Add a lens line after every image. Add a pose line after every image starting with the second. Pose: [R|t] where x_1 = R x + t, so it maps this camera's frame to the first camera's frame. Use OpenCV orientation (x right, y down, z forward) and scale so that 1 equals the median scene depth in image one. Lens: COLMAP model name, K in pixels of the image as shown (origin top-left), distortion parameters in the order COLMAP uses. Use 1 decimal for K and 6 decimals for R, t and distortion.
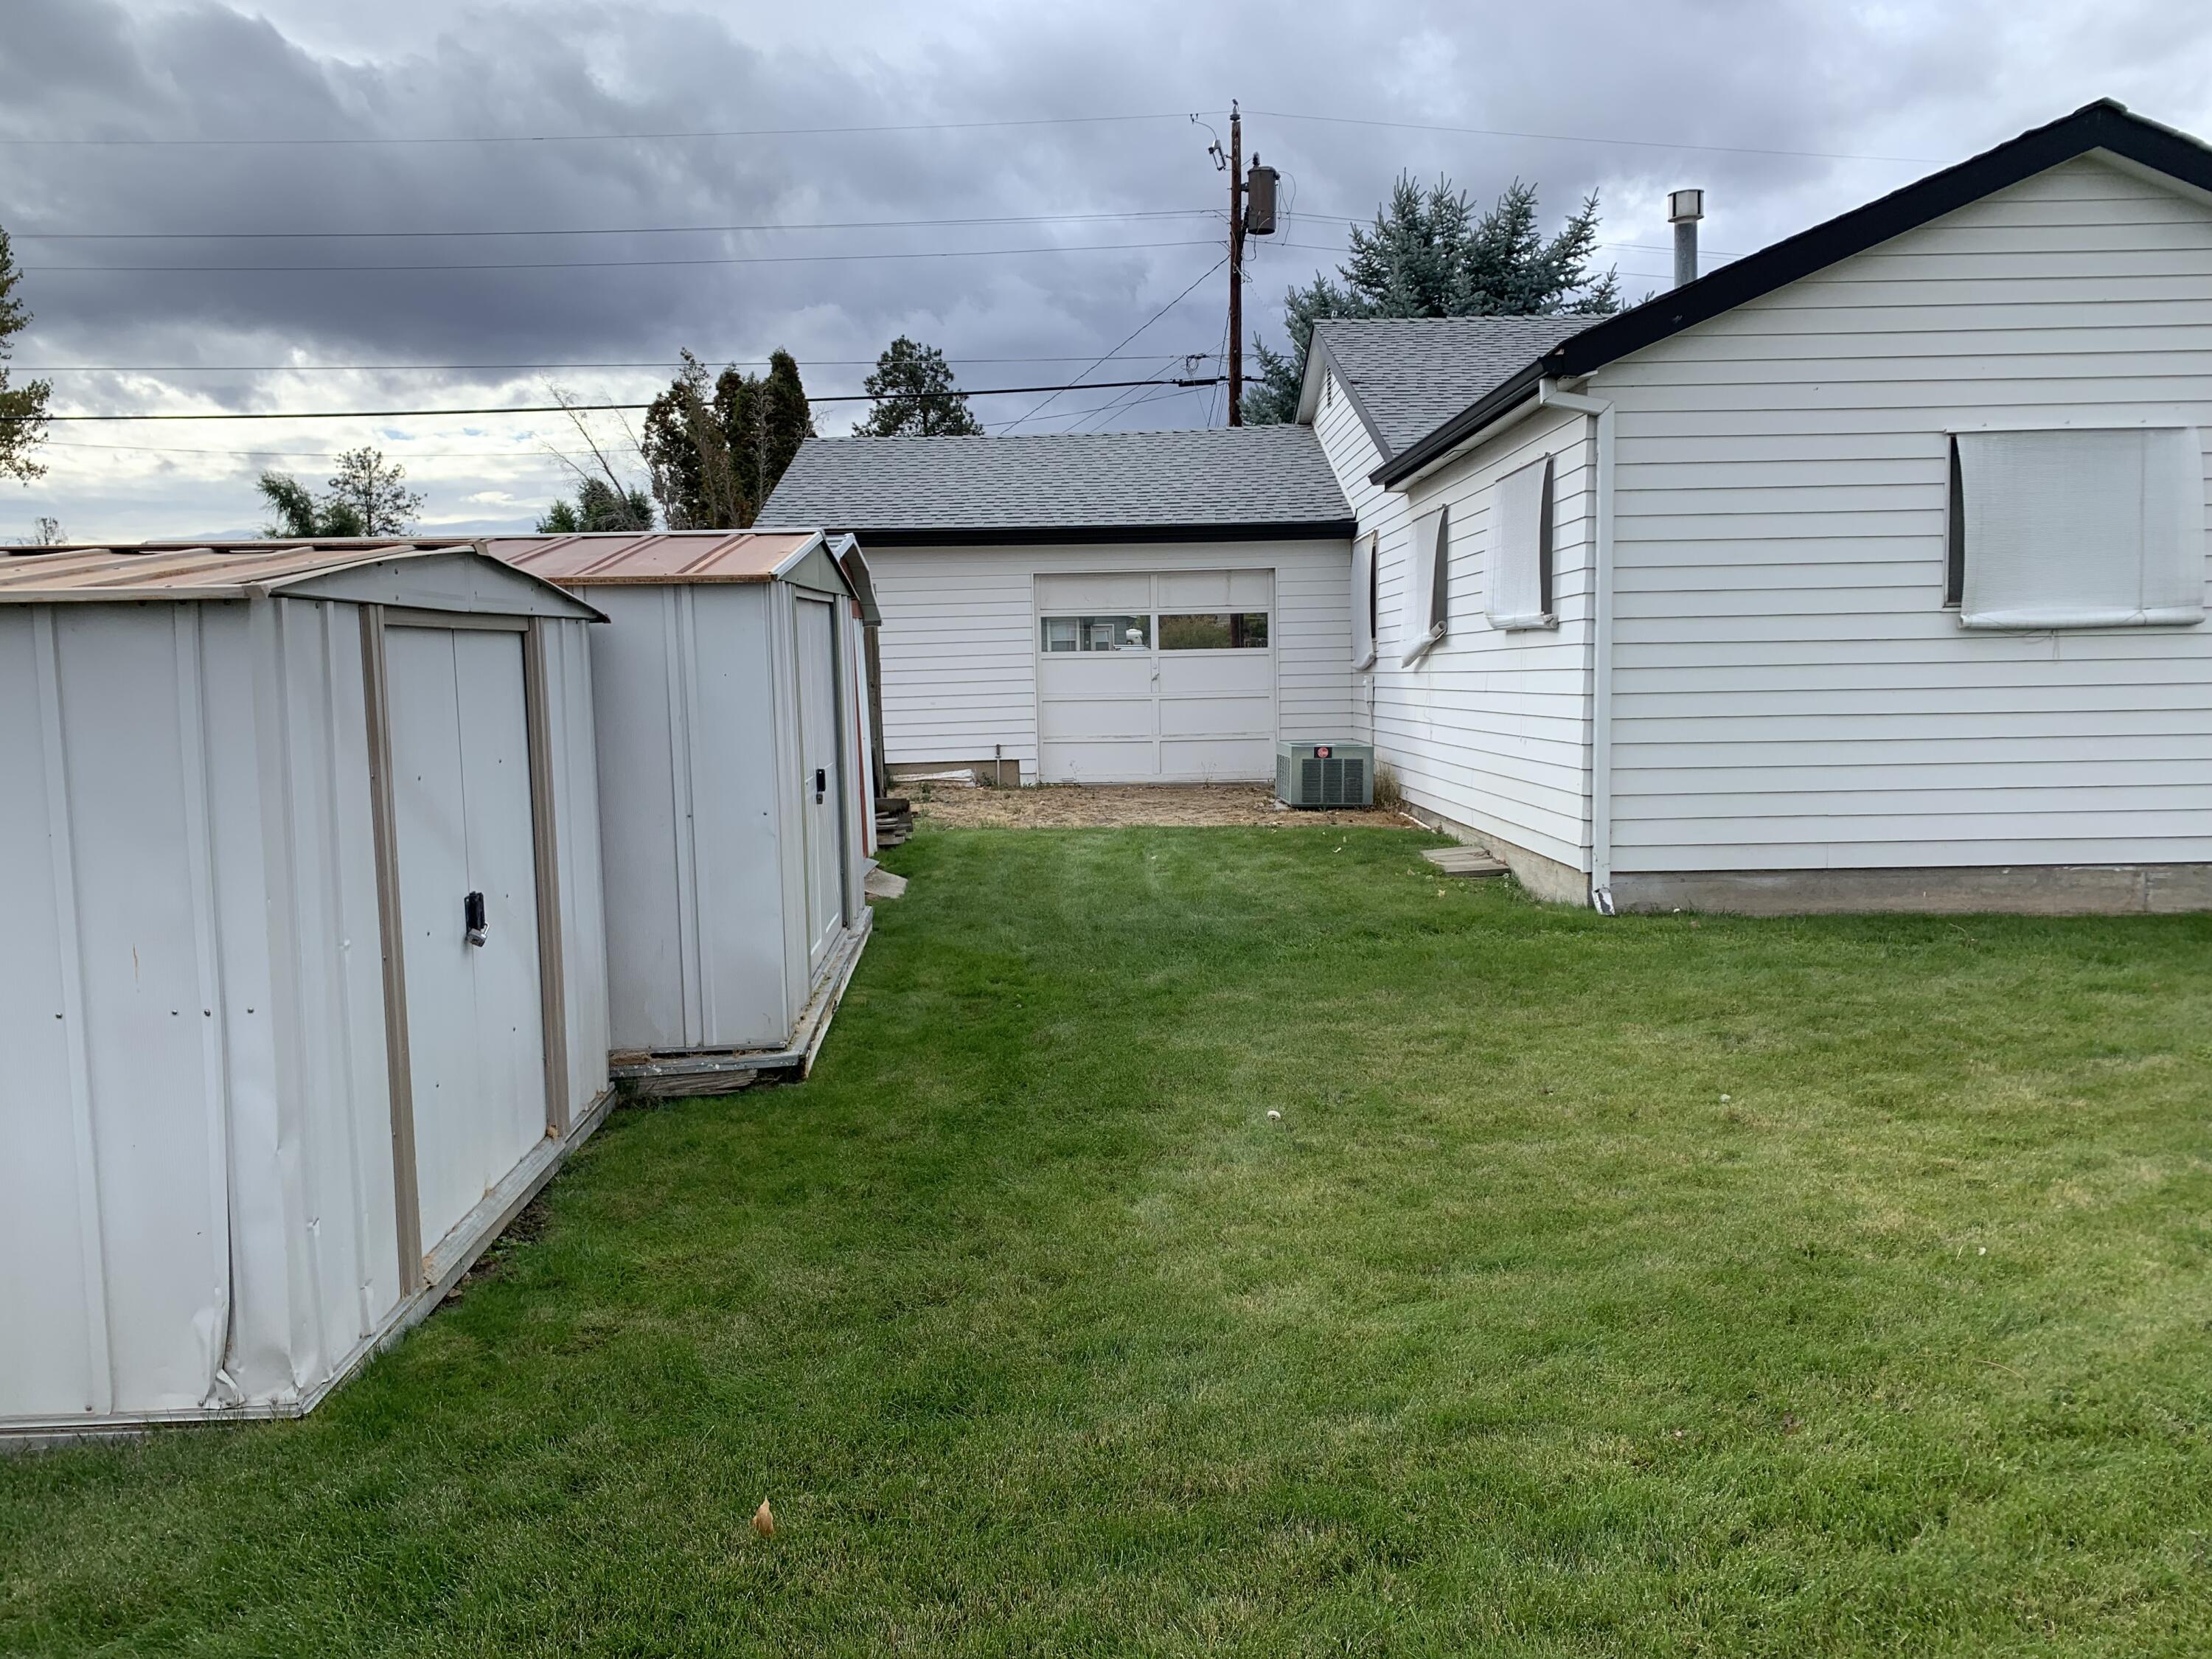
lens RADIAL K [[1681.7, 0, 1106.0], [0, 1681.7, 829.5], [0, 0, 1]] dist [0.043104, -0.047413]
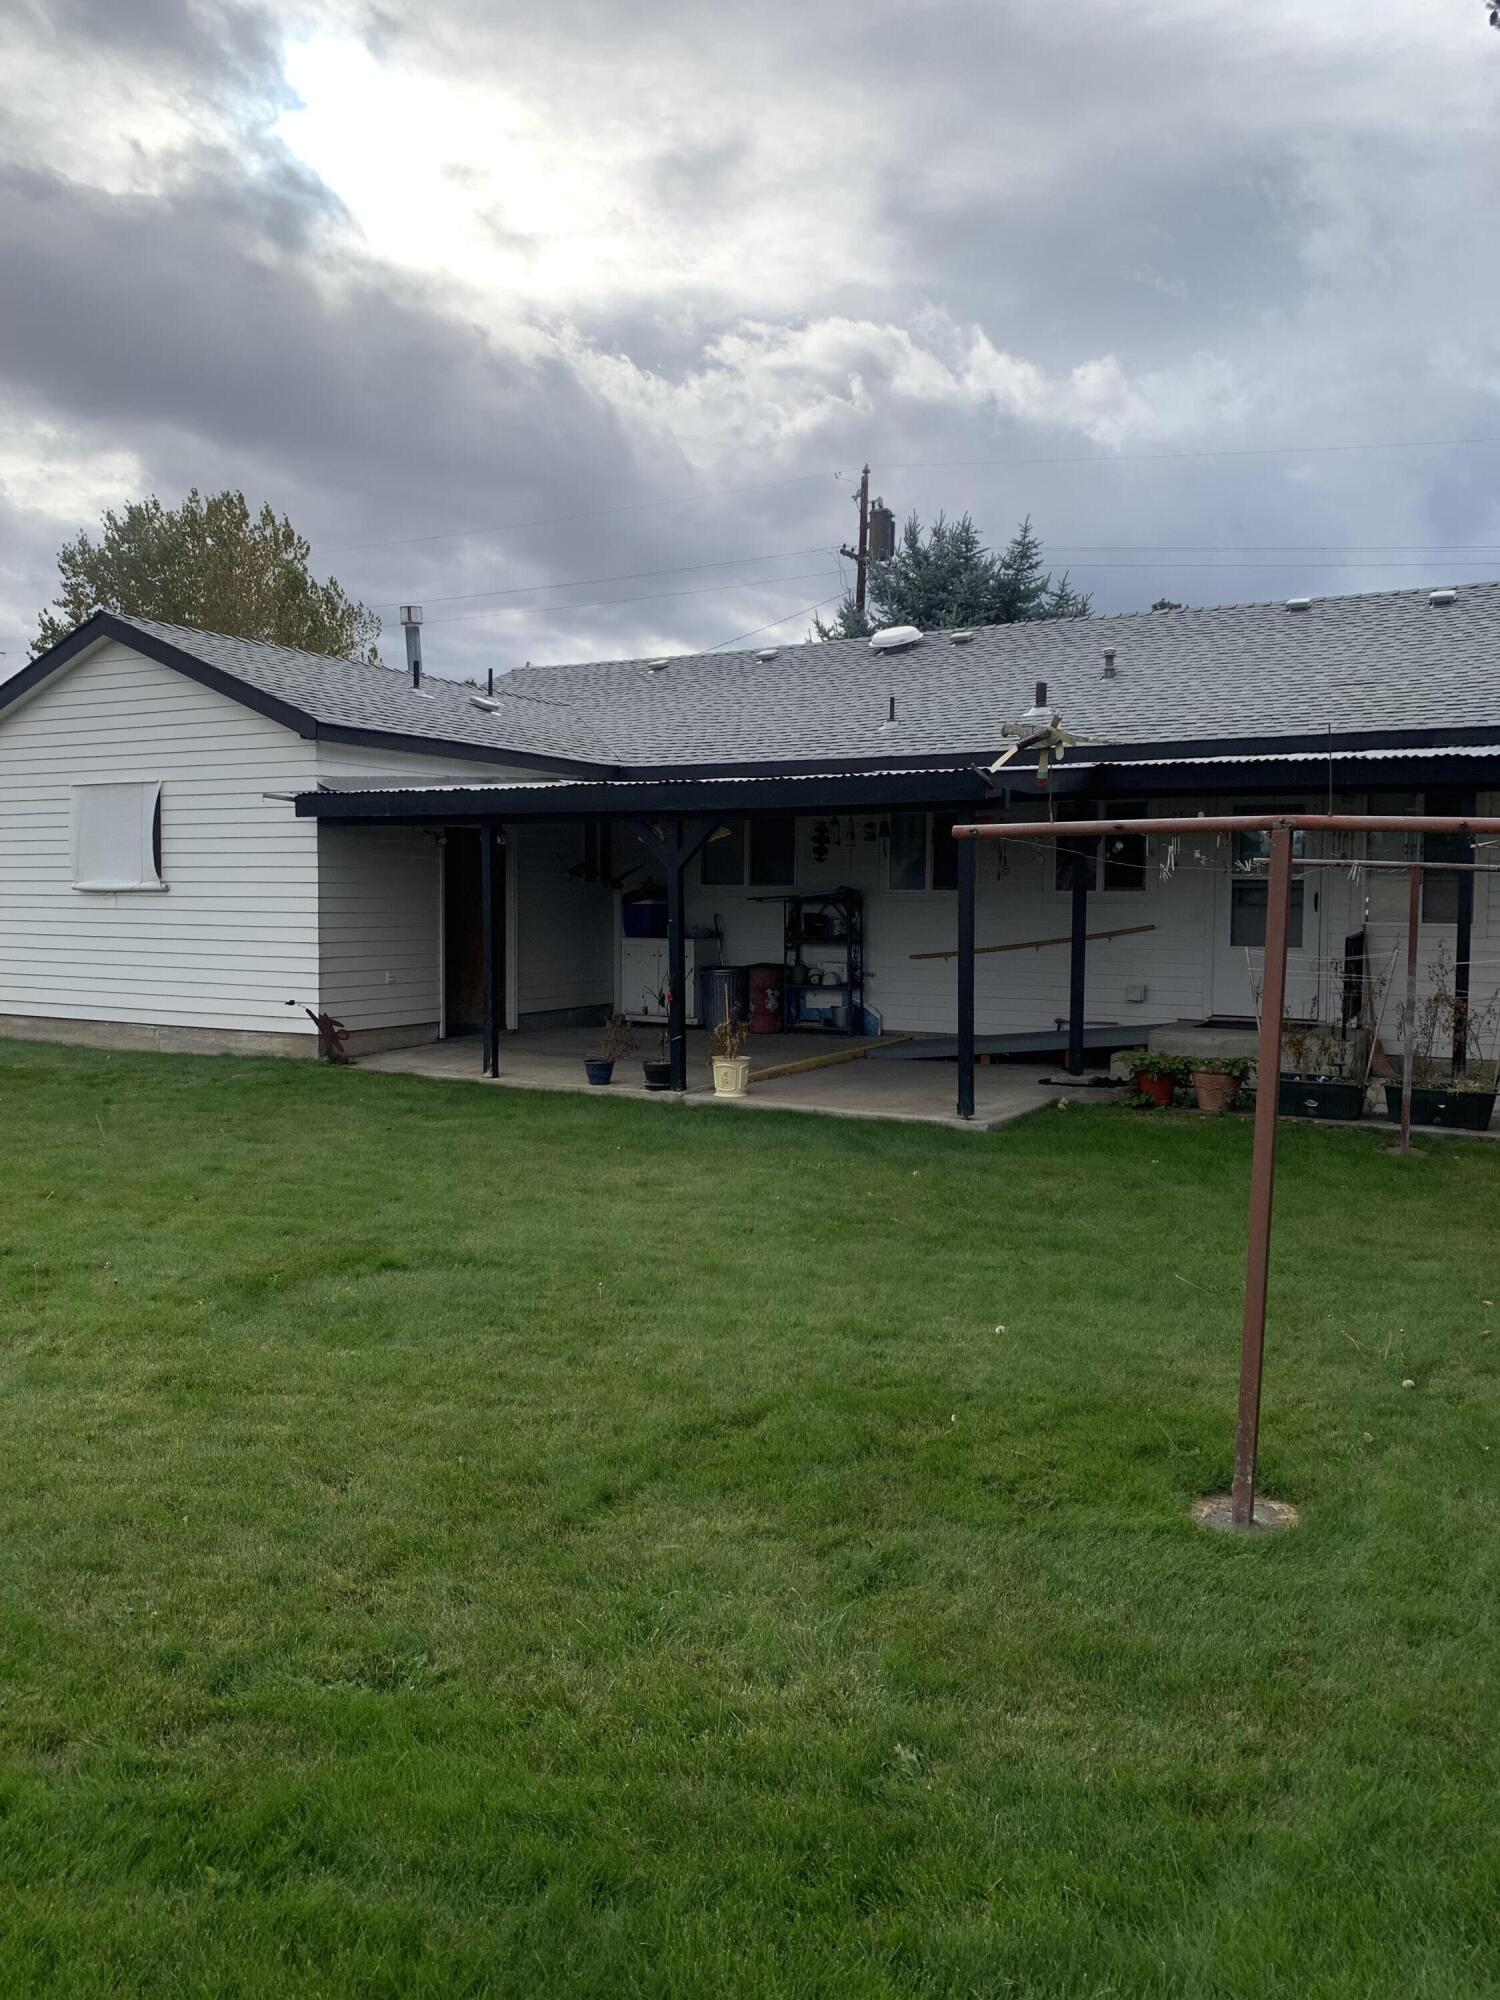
lens RADIAL K [[1520.5, 0, 750.0], [0, 1520.5, 1000.0], [0, 0, 1]] dist [0.043104, -0.047413]
pose [[0.877103, 0.057214, -0.476883, 1.818091], [-0.068879, 0.997600, -0.006999, -0.035260], [0.475338, 0.038986, 0.878939, -0.104698]]
